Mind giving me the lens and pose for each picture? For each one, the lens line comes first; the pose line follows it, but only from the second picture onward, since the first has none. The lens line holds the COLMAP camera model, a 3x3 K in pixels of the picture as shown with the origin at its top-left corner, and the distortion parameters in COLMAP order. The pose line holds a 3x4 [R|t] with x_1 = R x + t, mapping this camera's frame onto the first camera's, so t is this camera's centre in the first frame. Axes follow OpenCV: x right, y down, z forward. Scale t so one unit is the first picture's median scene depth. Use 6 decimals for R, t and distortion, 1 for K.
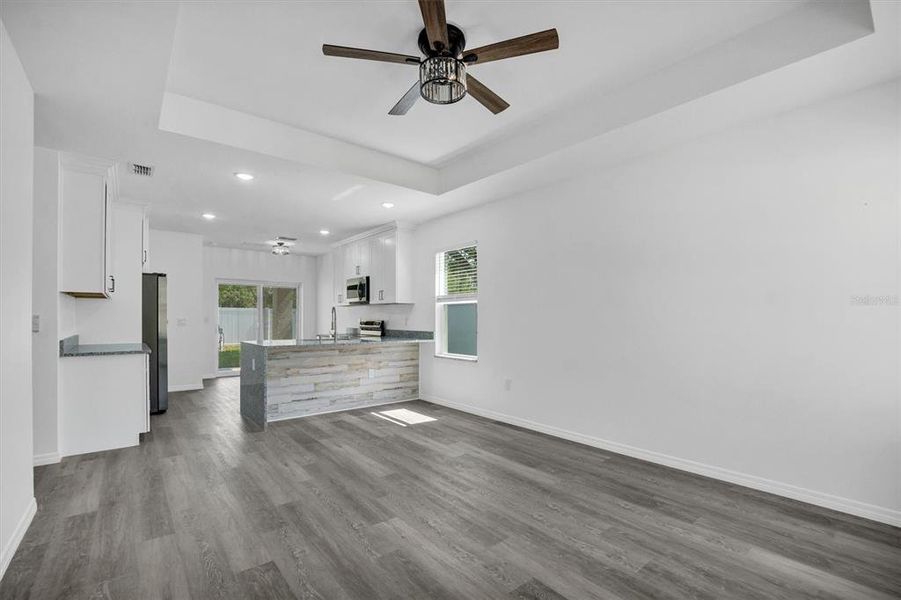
lens RADIAL K [[401.8, 0, 457.2], [0, 401.8, 314.0], [0, 0, 1]] dist [-0.021205, 0.000326]
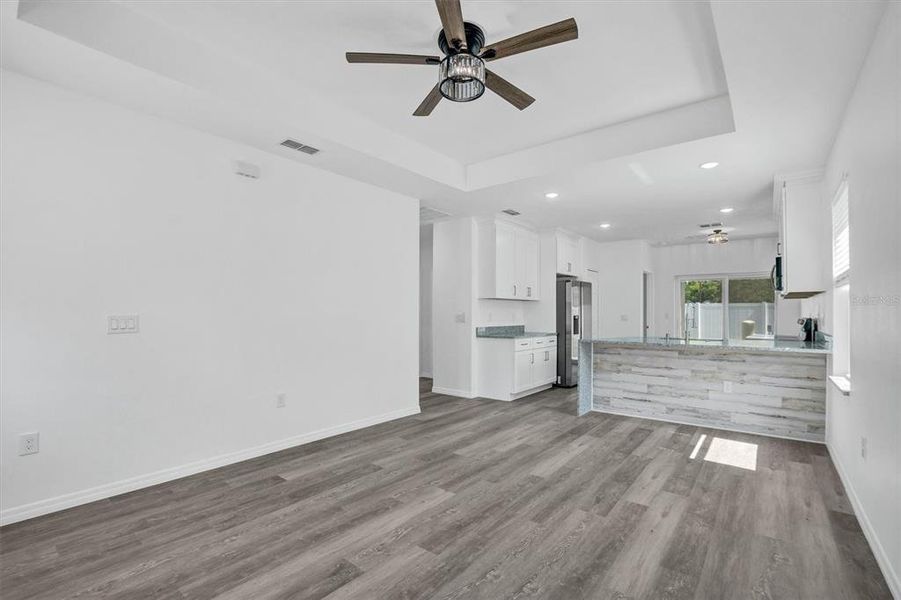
lens RADIAL K [[401.8, 0, 460.4], [0, 401.8, 306.5], [0, 0, 1]] dist [-0.021205, 0.000326]
pose [[0.216396, -0.019195, -0.976117, 0.454949], [0.008880, 0.999804, -0.017692, 0.004993], [0.976265, -0.004840, 0.216524, 0.376475]]
